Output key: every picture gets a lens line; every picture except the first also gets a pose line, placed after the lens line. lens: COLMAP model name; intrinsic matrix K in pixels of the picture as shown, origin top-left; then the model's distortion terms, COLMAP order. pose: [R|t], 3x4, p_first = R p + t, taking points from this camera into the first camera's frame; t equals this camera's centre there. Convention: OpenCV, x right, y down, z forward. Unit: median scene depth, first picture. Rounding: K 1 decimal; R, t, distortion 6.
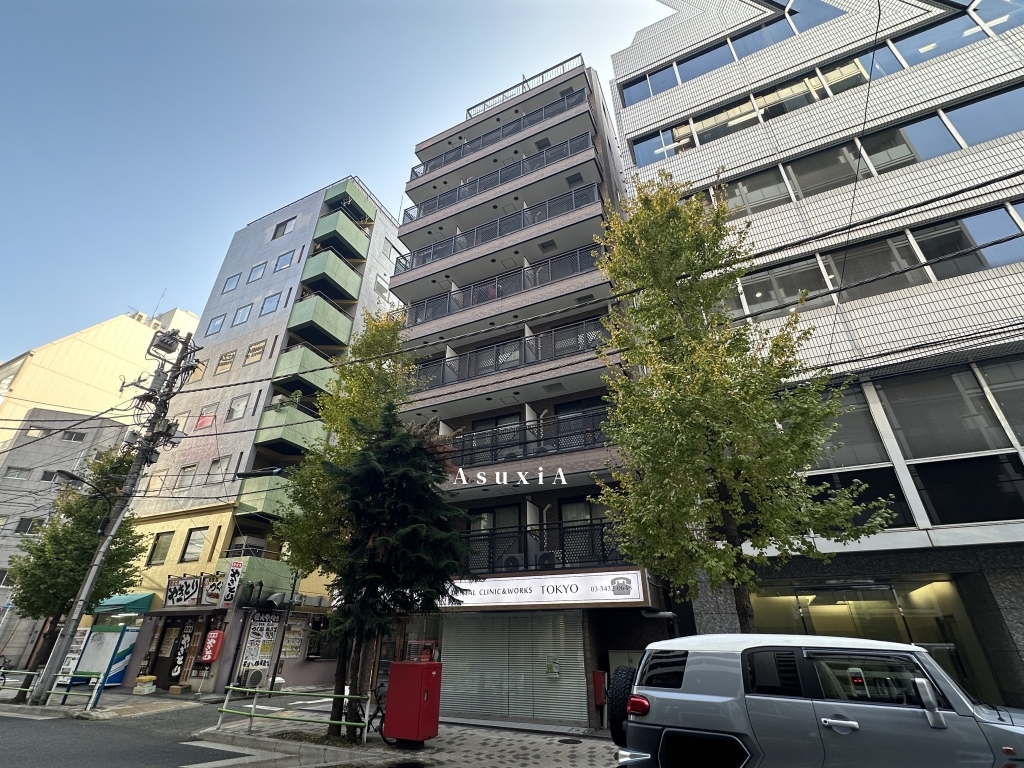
lens RADIAL K [[474.4, 0, 505.0], [0, 474.4, 382.5], [0, 0, 1]] dist [0.000007, -0.001231]
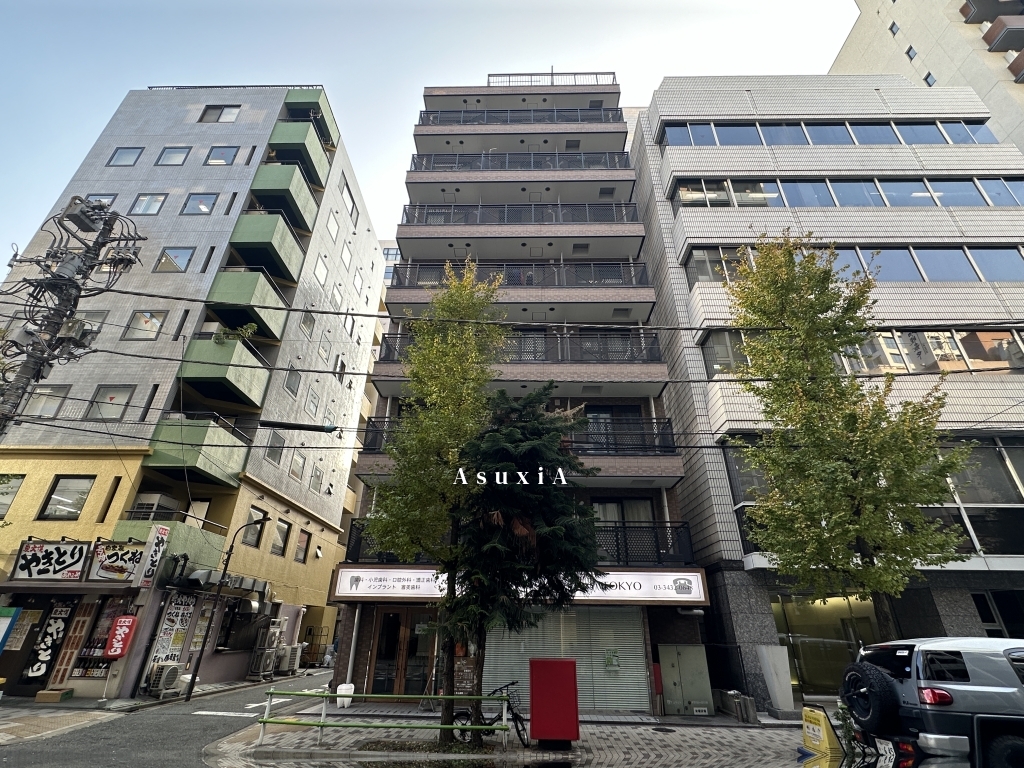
lens RADIAL K [[474.4, 0, 507.0], [0, 474.4, 382.3], [0, 0, 1]] dist [0.000007, -0.001231]
pose [[0.908607, 0.199518, 0.366914, -0.376859], [-0.208146, 0.977961, -0.016347, 0.044286], [-0.362089, -0.061518, 0.930111, 0.097279]]
